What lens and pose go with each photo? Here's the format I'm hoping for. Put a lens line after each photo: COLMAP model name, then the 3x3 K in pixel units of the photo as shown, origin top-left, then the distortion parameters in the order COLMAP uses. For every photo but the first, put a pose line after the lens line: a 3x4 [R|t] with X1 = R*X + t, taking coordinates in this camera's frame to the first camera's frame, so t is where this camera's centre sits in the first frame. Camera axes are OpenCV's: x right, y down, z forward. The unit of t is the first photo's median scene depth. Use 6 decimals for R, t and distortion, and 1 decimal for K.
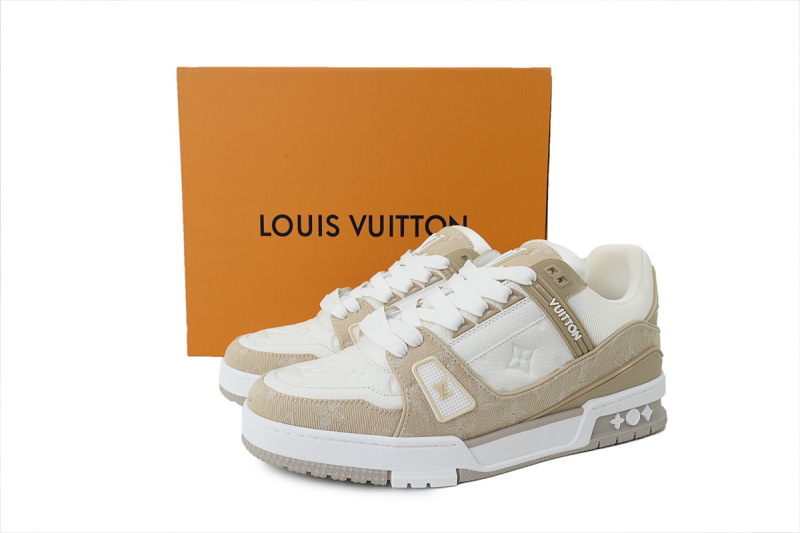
lens RADIAL K [[550.3, 0, 400.0], [0, 550.3, 266.5], [0, 0, 1]] dist [-0.000733, -0.001116]
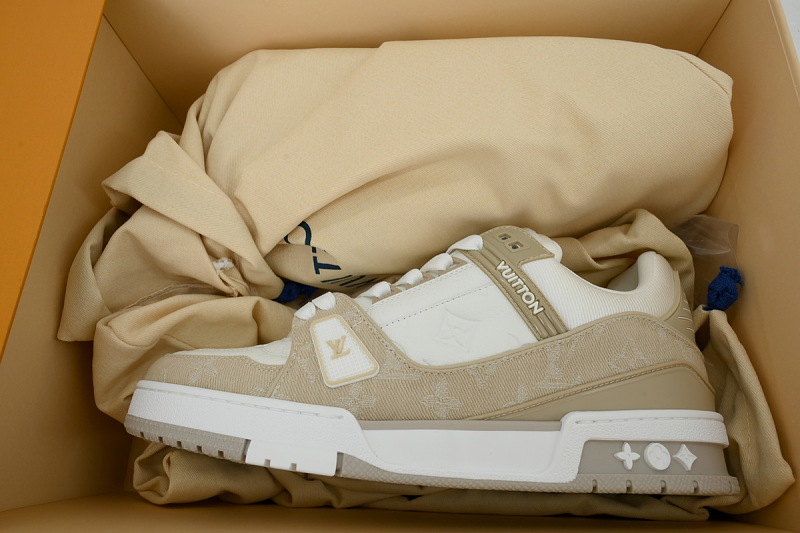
lens RADIAL K [[550.3, 0, 400.0], [0, 550.3, 266.5], [0, 0, 1]] dist [-0.000733, -0.001116]
pose [[0.951127, -0.057902, -0.303322, 0.388463], [-0.092072, 0.884410, -0.457538, 0.452092], [0.294754, 0.463105, 0.835855, 0.299630]]
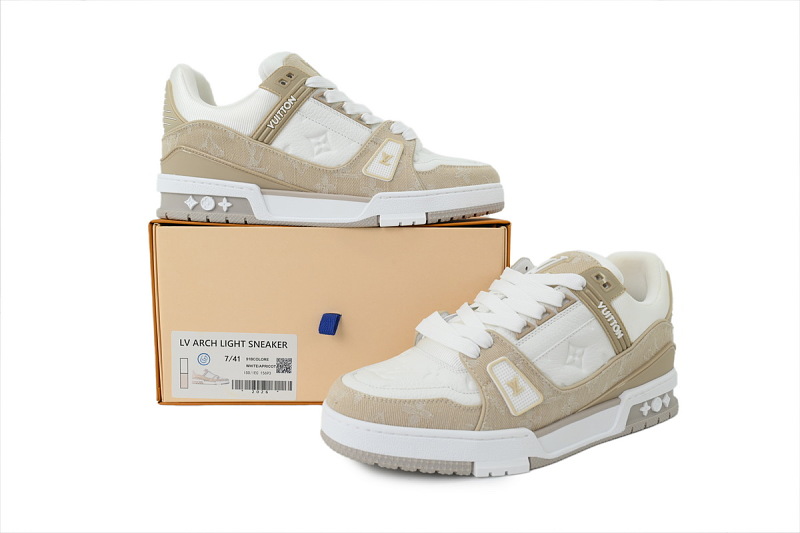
lens RADIAL K [[550.3, 0, 400.0], [0, 550.3, 266.5], [0, 0, 1]] dist [-0.000733, -0.001116]
pose [[0.990840, -0.006478, 0.134888, -0.286626], [0.006096, 0.999976, 0.003241, -0.021228], [-0.134906, -0.002389, 0.990856, -0.061751]]
